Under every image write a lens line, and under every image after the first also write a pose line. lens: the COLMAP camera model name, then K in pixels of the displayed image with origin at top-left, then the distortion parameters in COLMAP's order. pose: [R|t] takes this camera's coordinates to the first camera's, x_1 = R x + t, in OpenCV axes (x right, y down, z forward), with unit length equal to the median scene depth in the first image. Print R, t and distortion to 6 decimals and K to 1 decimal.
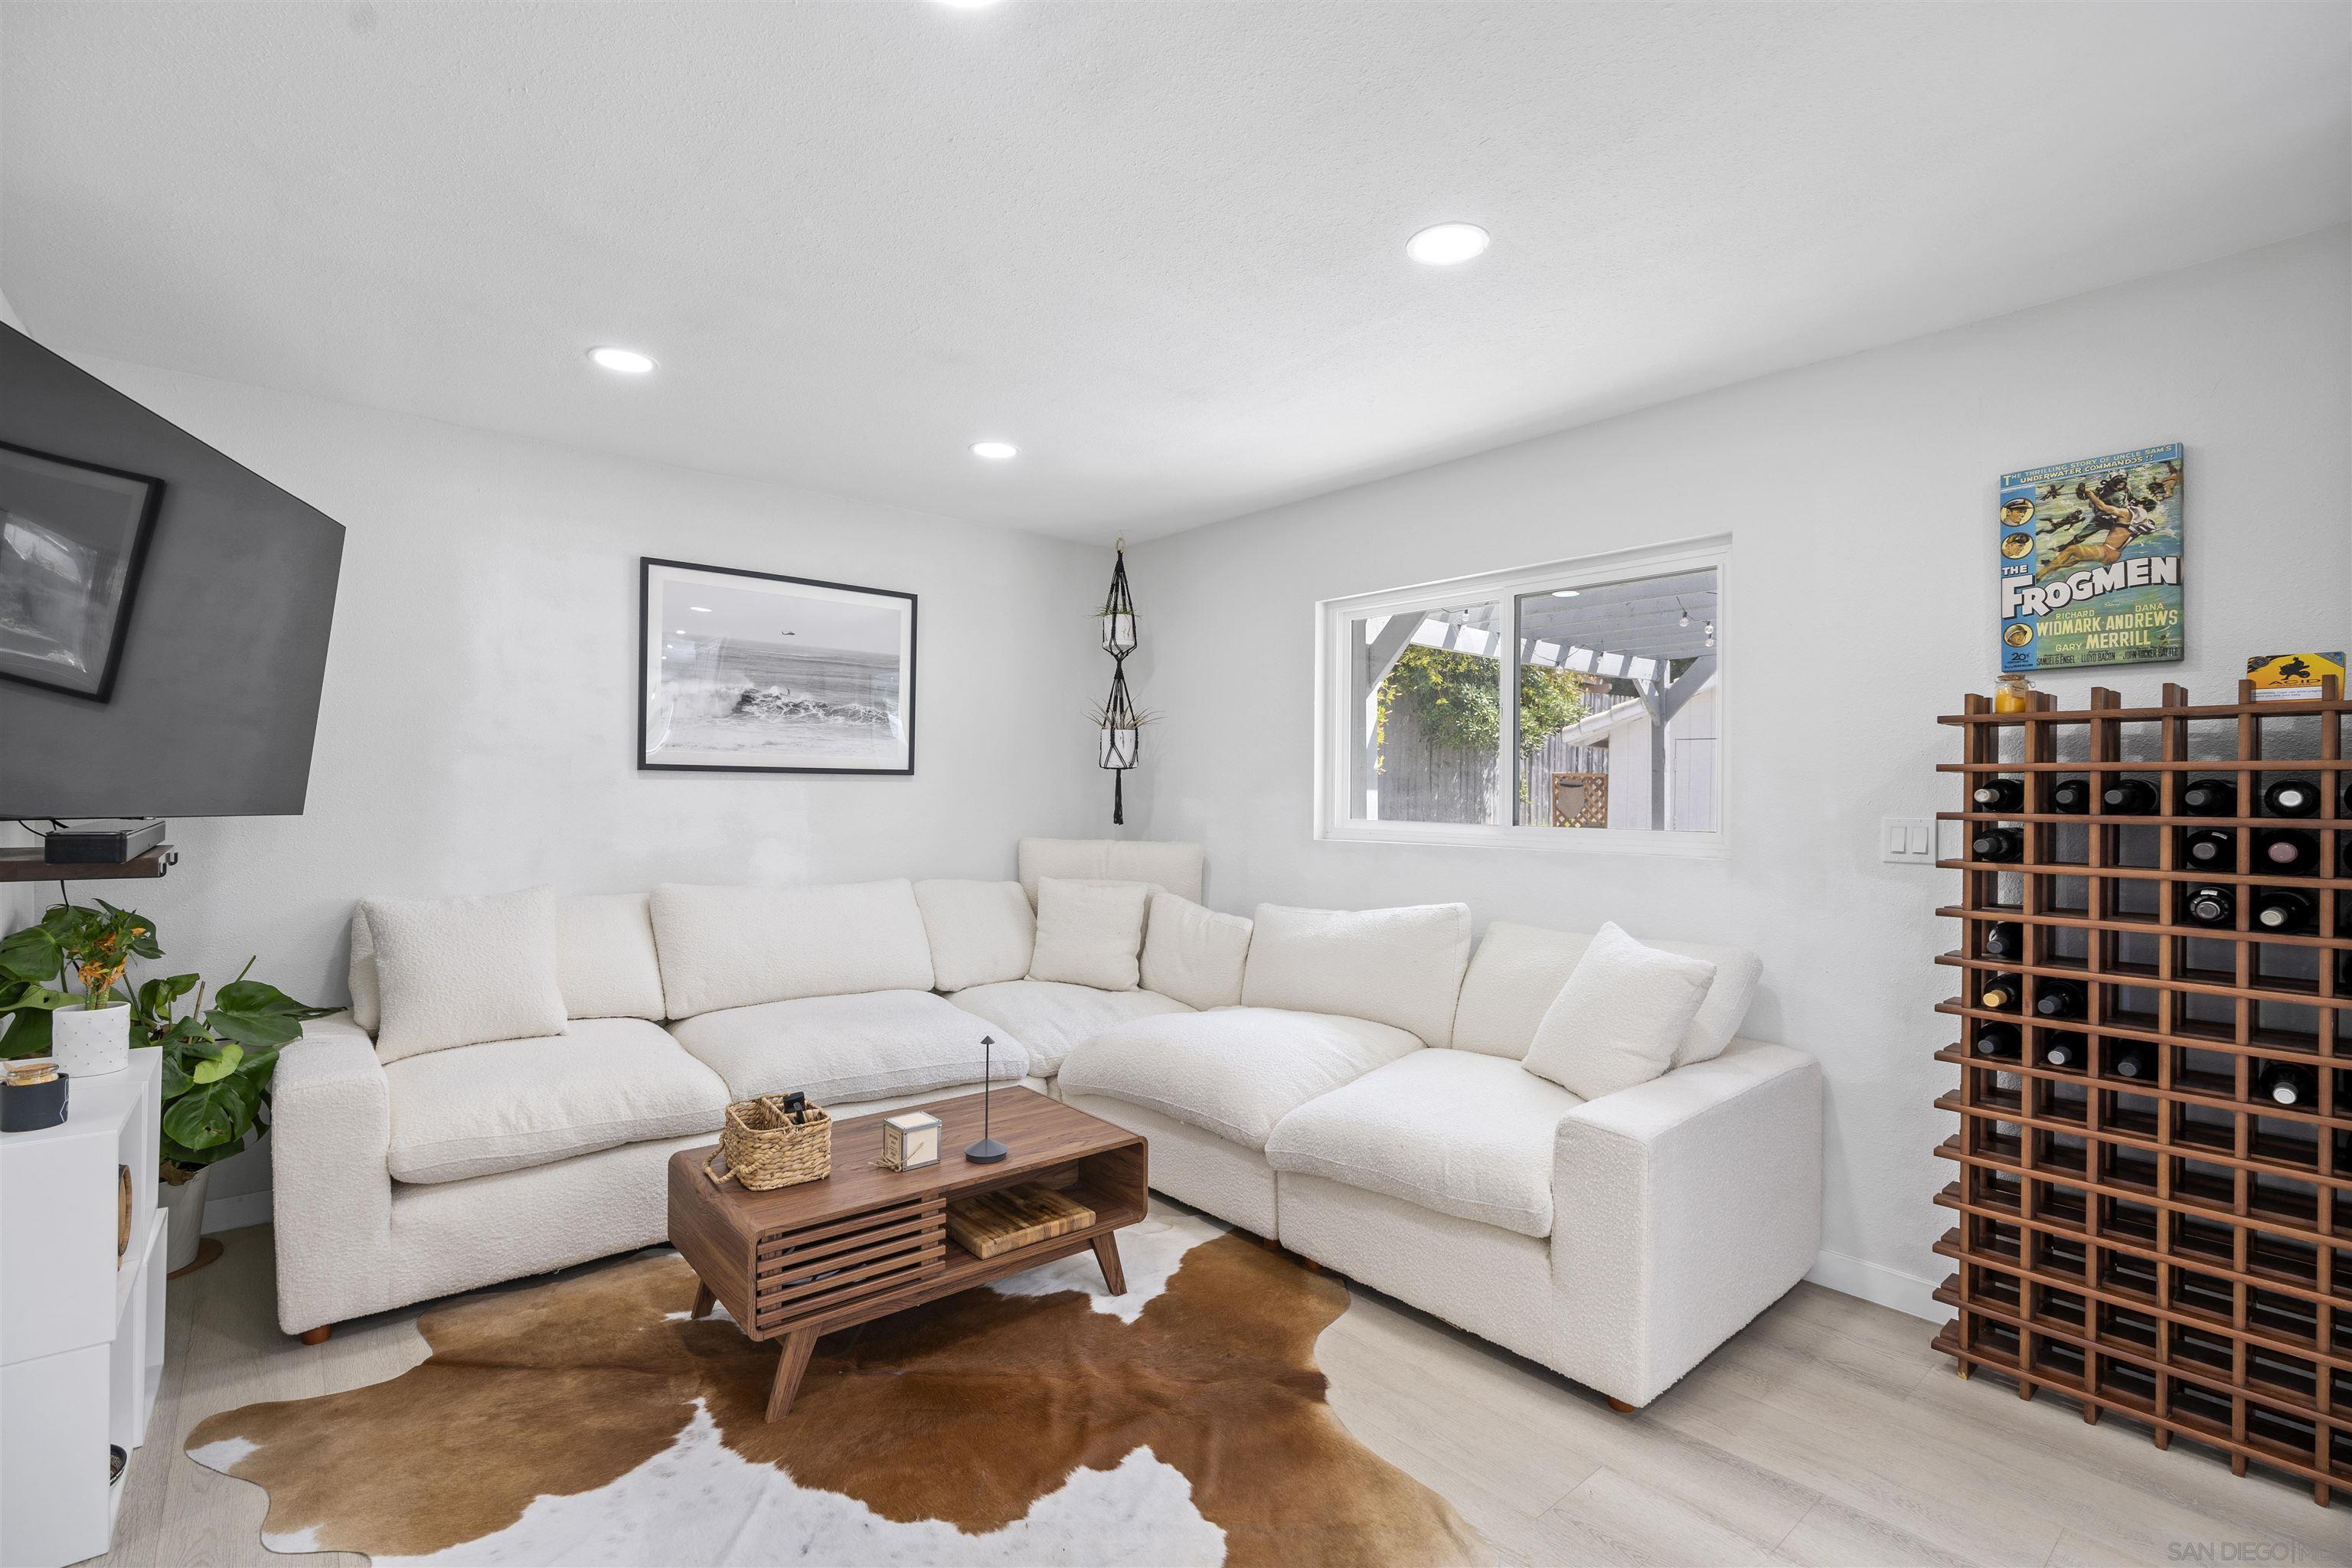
lens RADIAL K [[1064.4, 0, 1168.1], [0, 1064.4, 788.0], [0, 0, 1]] dist [-0.005421, 0.001047]
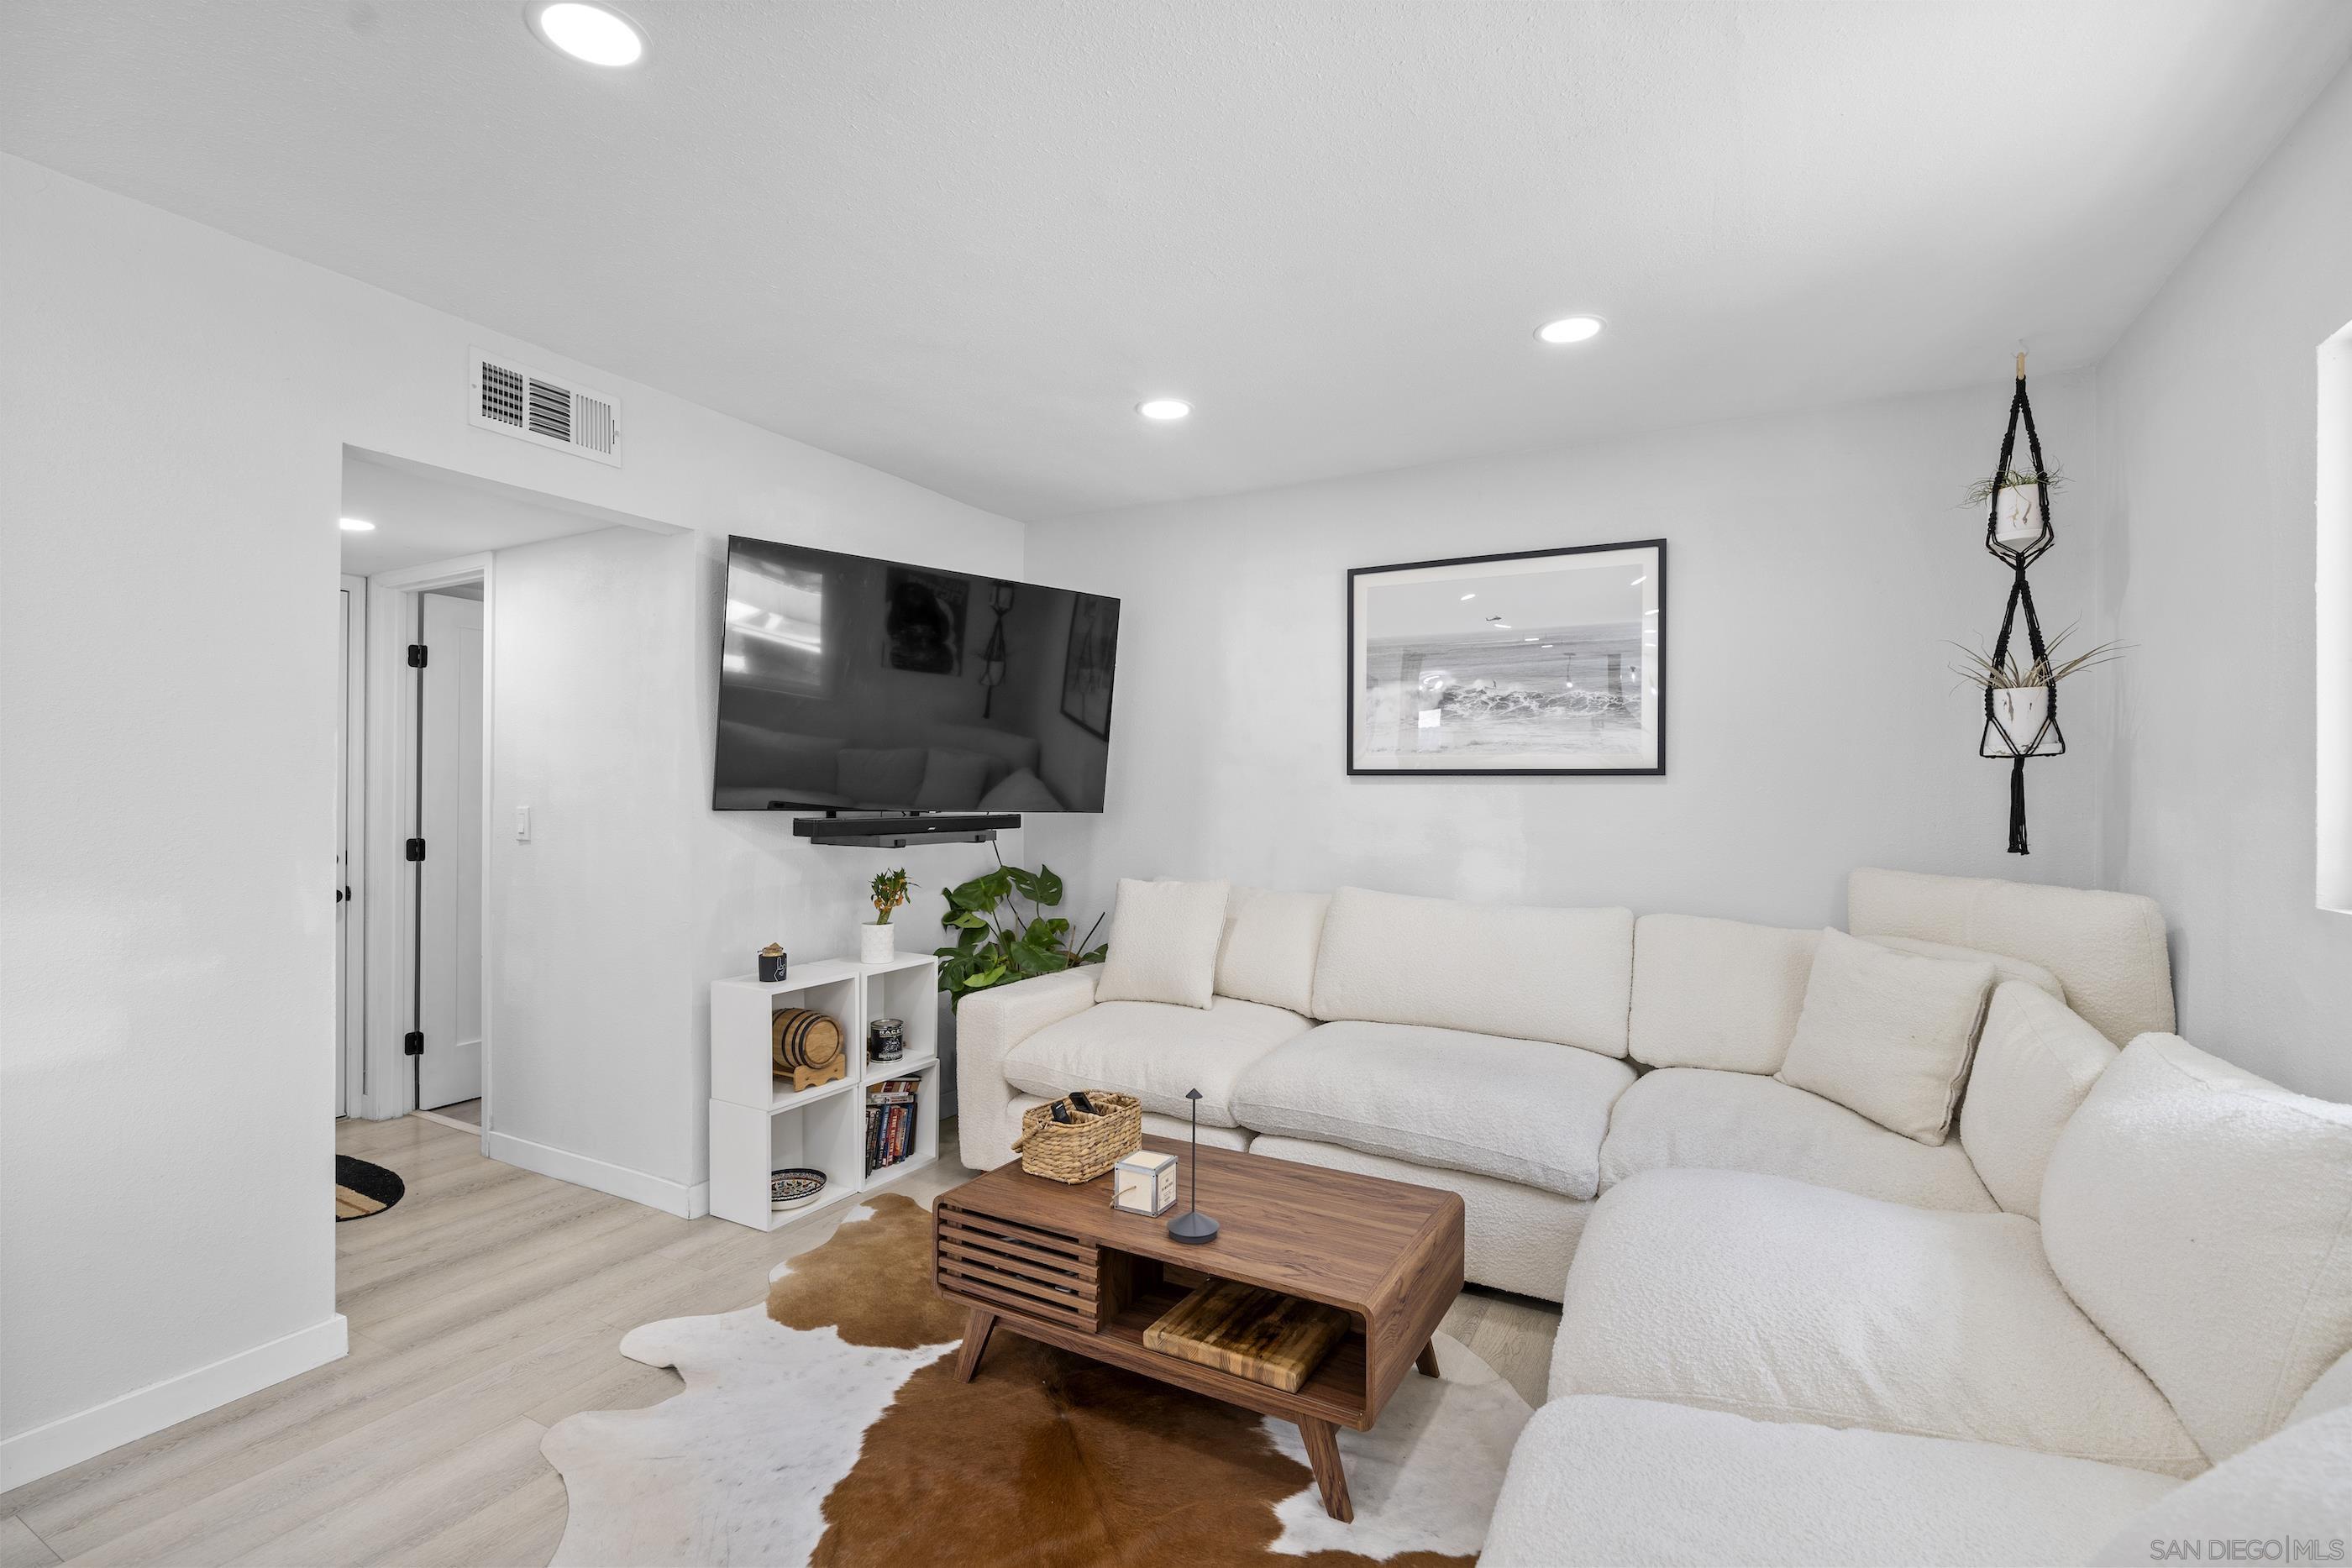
lens RADIAL K [[1064.3, 0, 1168.1], [0, 1064.3, 788.0], [0, 0, 1]] dist [-0.005421, 0.001047]
pose [[0.357181, -0.006965, -0.934009, 0.404075], [0.001650, 0.999975, -0.006826, 0.002046], [0.934034, 0.000897, 0.357184, 0.459885]]
